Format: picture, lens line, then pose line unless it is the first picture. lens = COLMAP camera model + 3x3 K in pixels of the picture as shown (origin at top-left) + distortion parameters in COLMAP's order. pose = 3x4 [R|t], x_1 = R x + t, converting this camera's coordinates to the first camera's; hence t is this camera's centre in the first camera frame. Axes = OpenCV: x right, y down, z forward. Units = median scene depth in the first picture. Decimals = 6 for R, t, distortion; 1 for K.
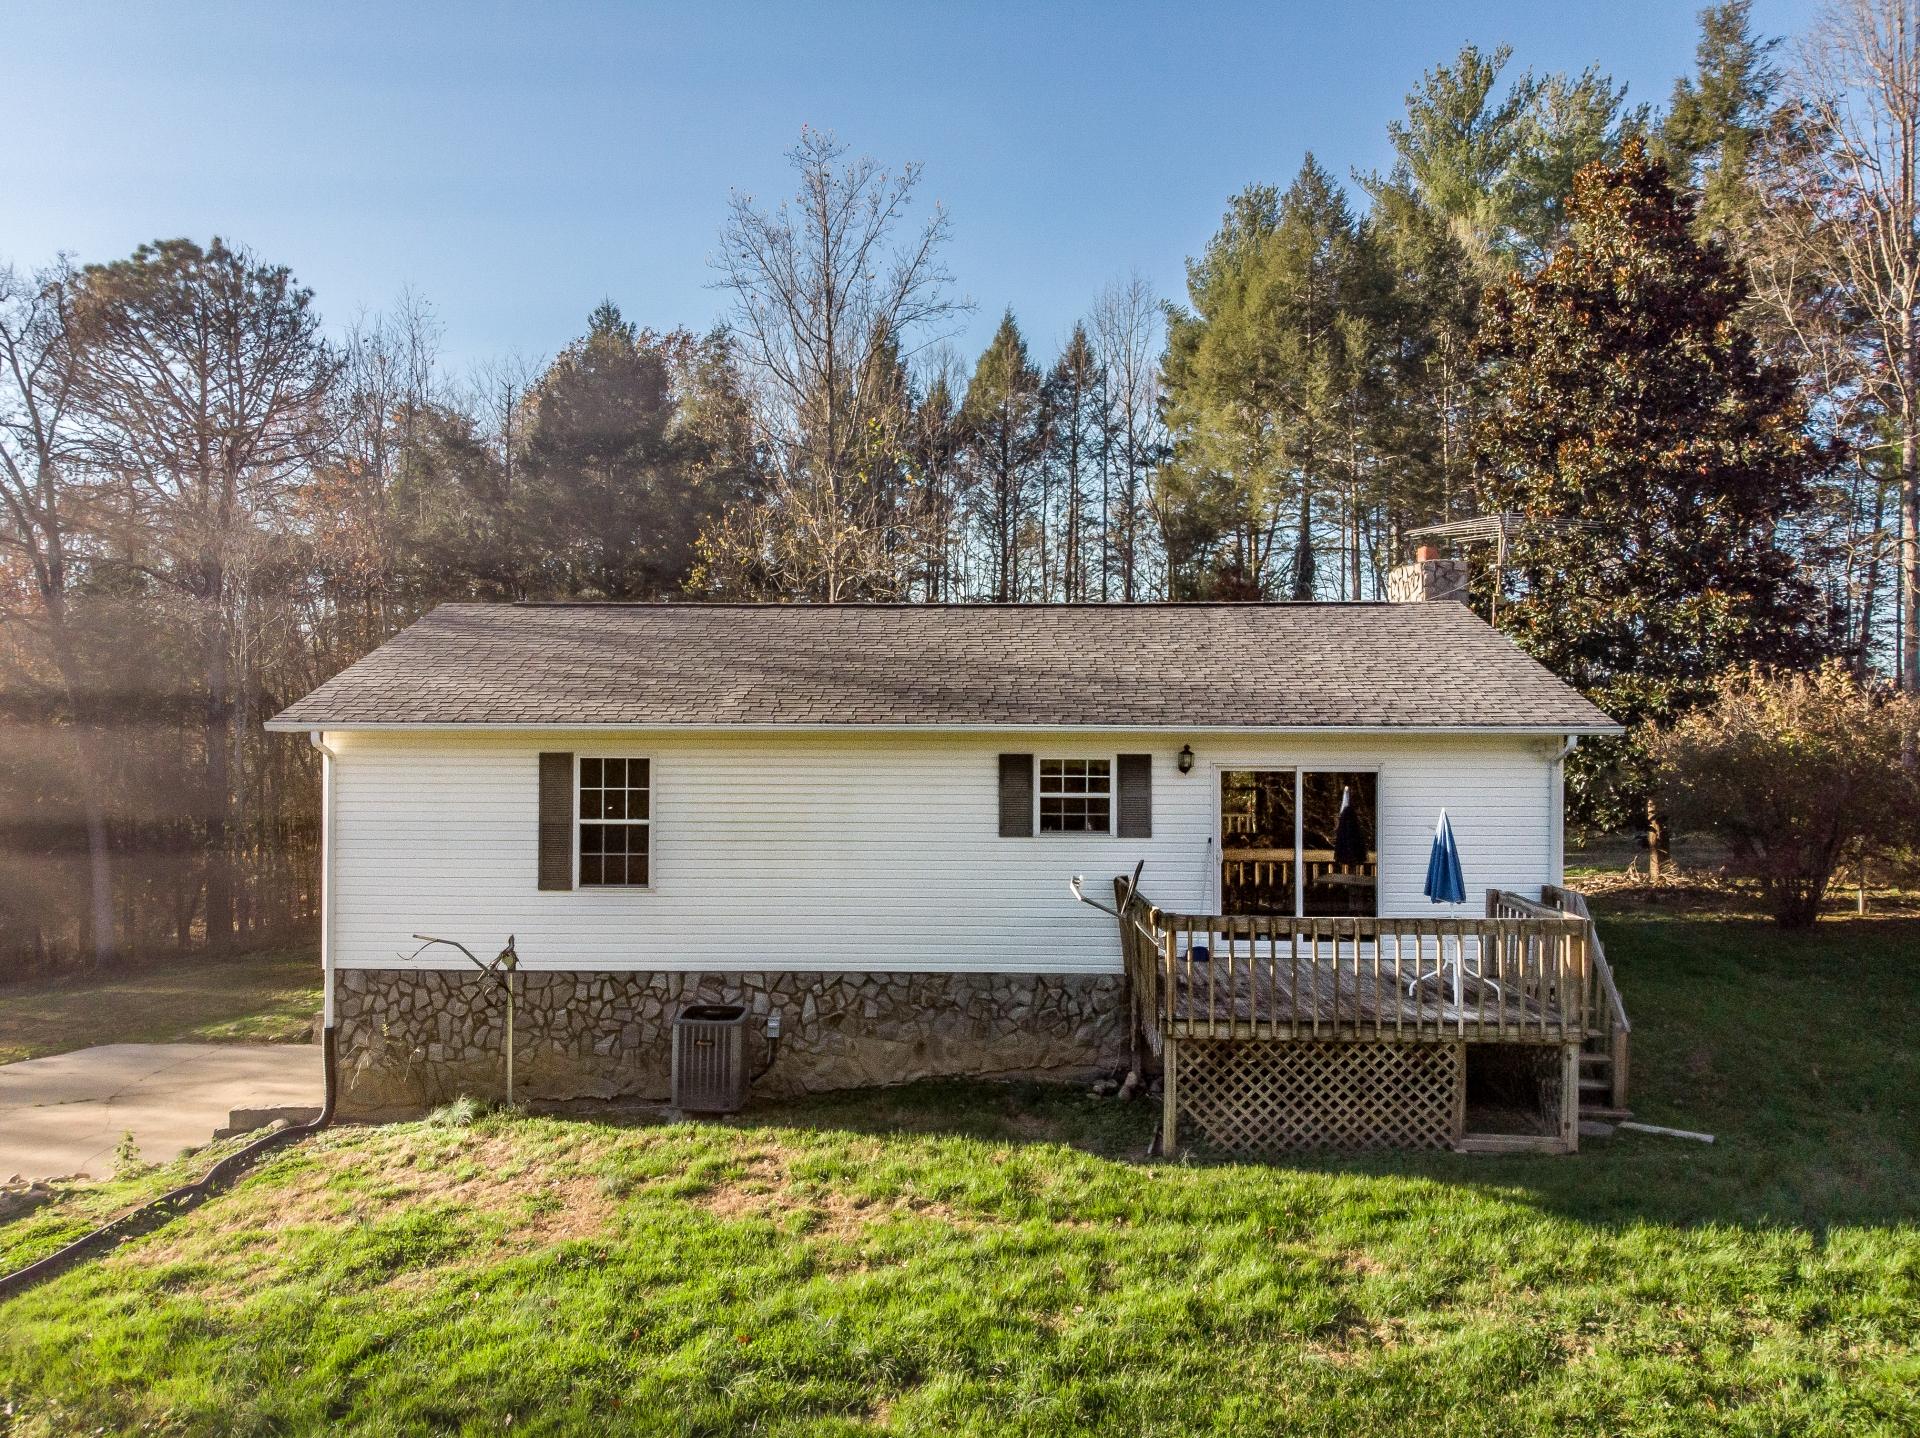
lens RADIAL K [[1506.7, 0, 924.9], [0, 1506.7, 719.0], [0, 0, 1]] dist [0.010597, -0.002090]
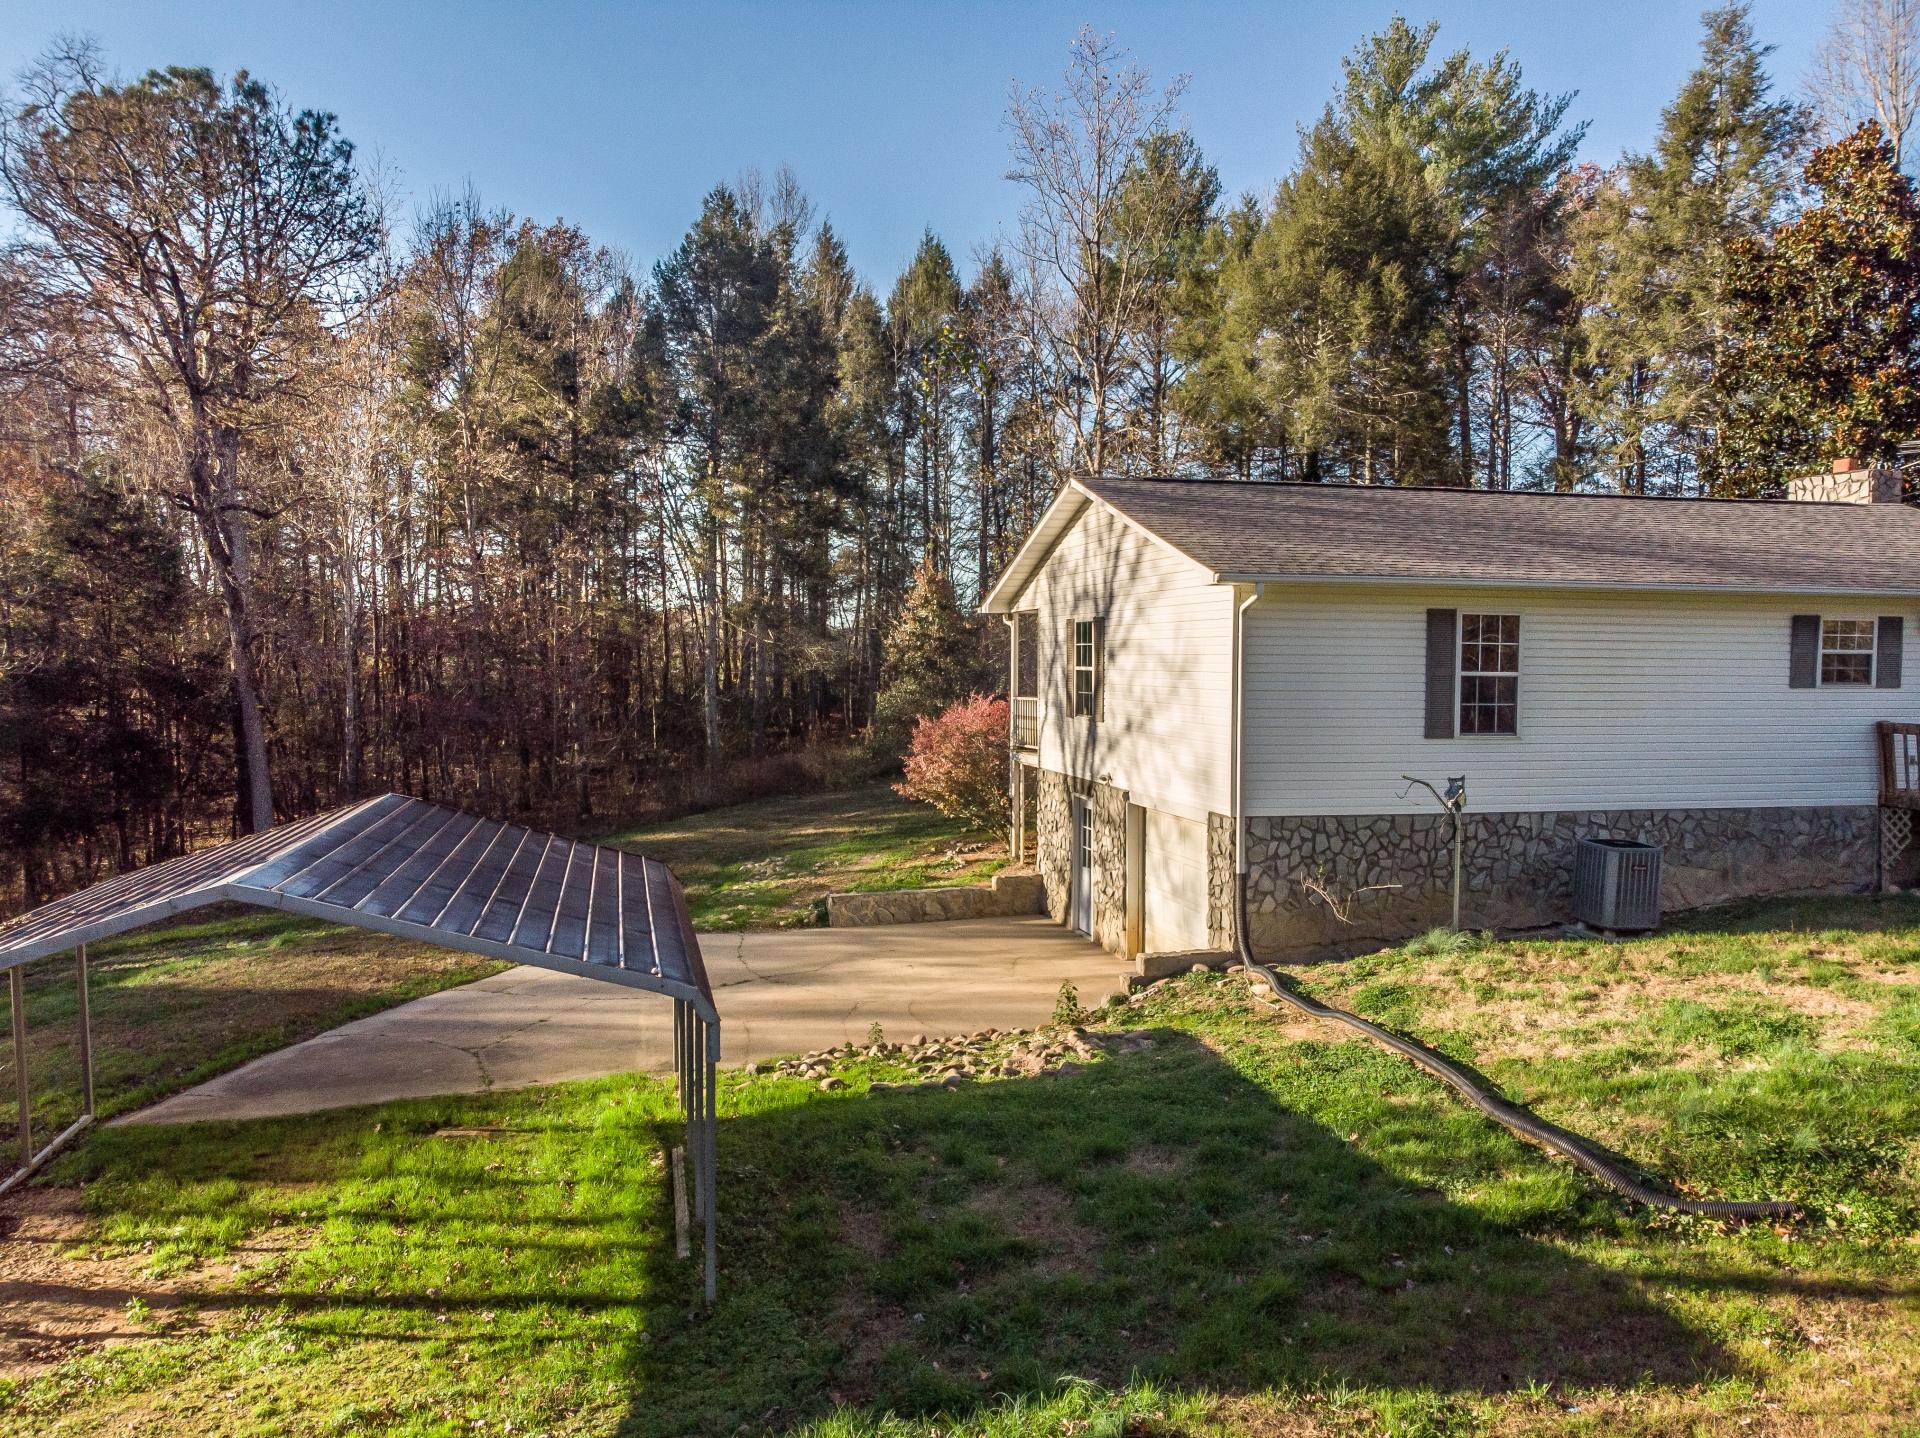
lens RADIAL K [[1506.7, 0, 924.9], [0, 1506.7, 719.0], [0, 0, 1]] dist [0.010597, -0.002090]
pose [[0.963534, -0.004973, 0.267538, -0.880155], [-0.006106, 0.999158, 0.040565, 0.058838], [-0.267515, -0.040719, 0.962693, 0.072485]]
